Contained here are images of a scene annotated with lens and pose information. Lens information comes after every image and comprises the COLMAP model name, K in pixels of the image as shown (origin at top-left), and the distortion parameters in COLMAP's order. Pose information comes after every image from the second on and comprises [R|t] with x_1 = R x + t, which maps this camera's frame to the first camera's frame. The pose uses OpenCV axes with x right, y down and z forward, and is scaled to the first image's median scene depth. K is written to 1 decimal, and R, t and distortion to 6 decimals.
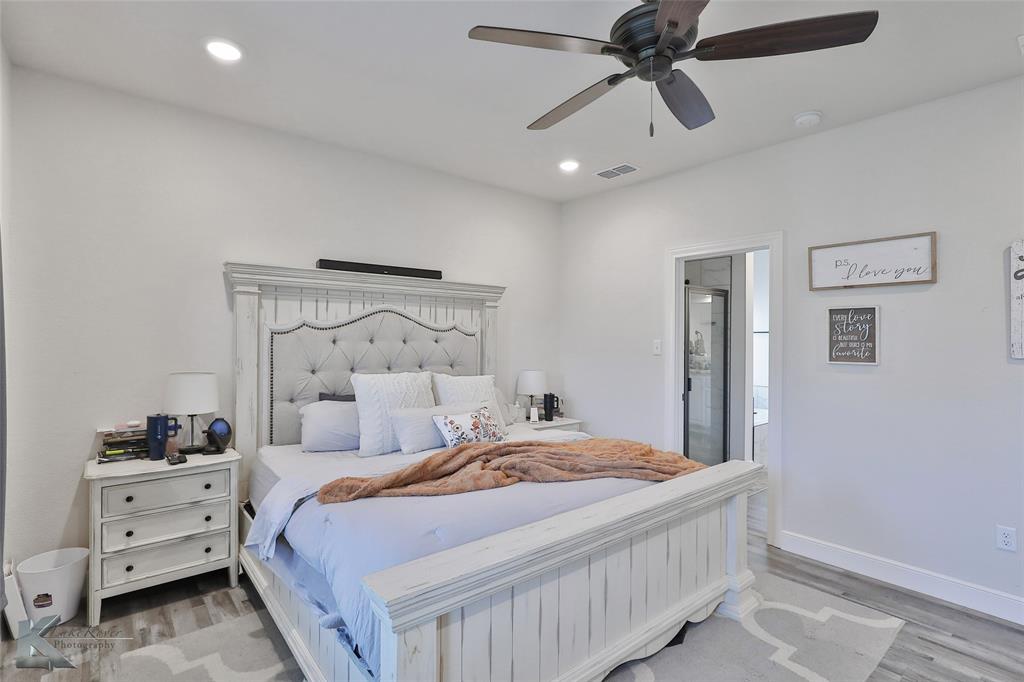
lens RADIAL K [[498.7, 0, 513.3], [0, 498.7, 343.2], [0, 0, 1]] dist [-0.010174, 0.004621]
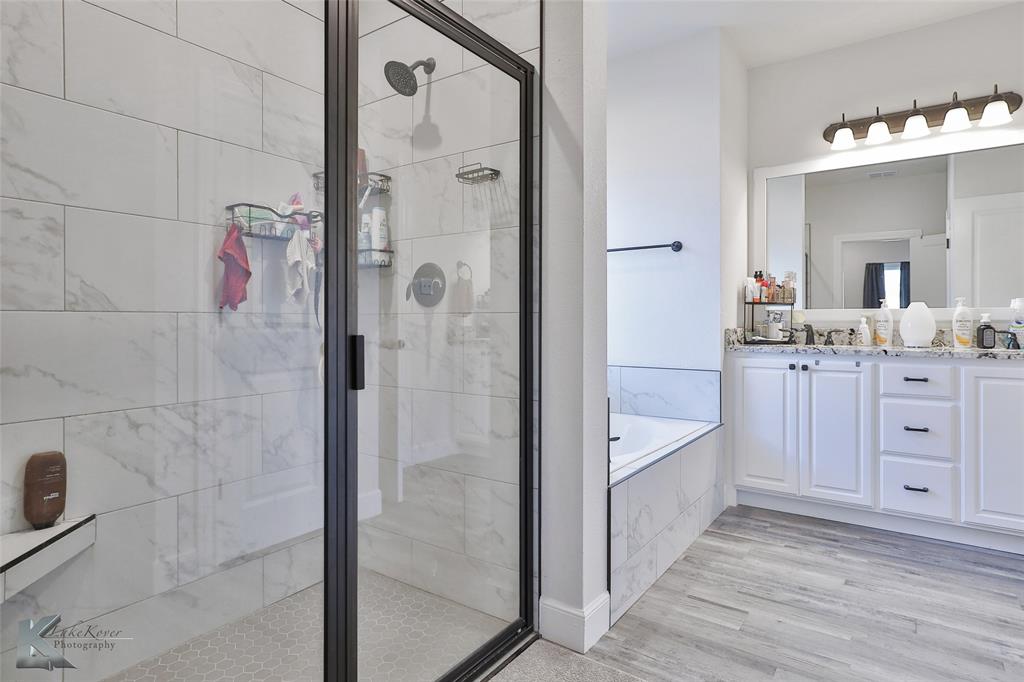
lens RADIAL K [[568.9, 0, 515.9], [0, 568.9, 320.5], [0, 0, 1]] dist [0.001487, 0.007289]
pose [[0.965800, -0.000243, 0.259288, 0.541631], [0.002298, 0.999968, -0.007619, 0.098263], [-0.259278, 0.007955, 0.965770, 1.084178]]
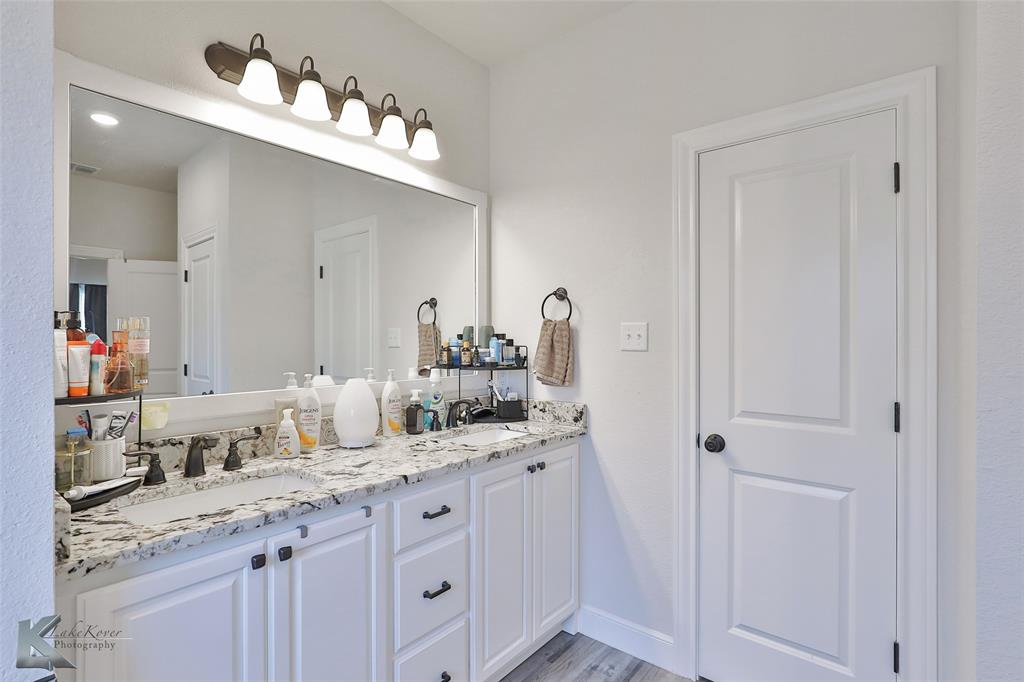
lens RADIAL K [[498.7, 0, 520.8], [0, 498.7, 329.7], [0, 0, 1]] dist [-0.010174, 0.004621]
pose [[-0.185478, 0.014736, 0.982538, 0.877292], [0.000226, 0.999888, -0.014954, 0.008597], [-0.982648, -0.002552, -0.185461, 1.810065]]
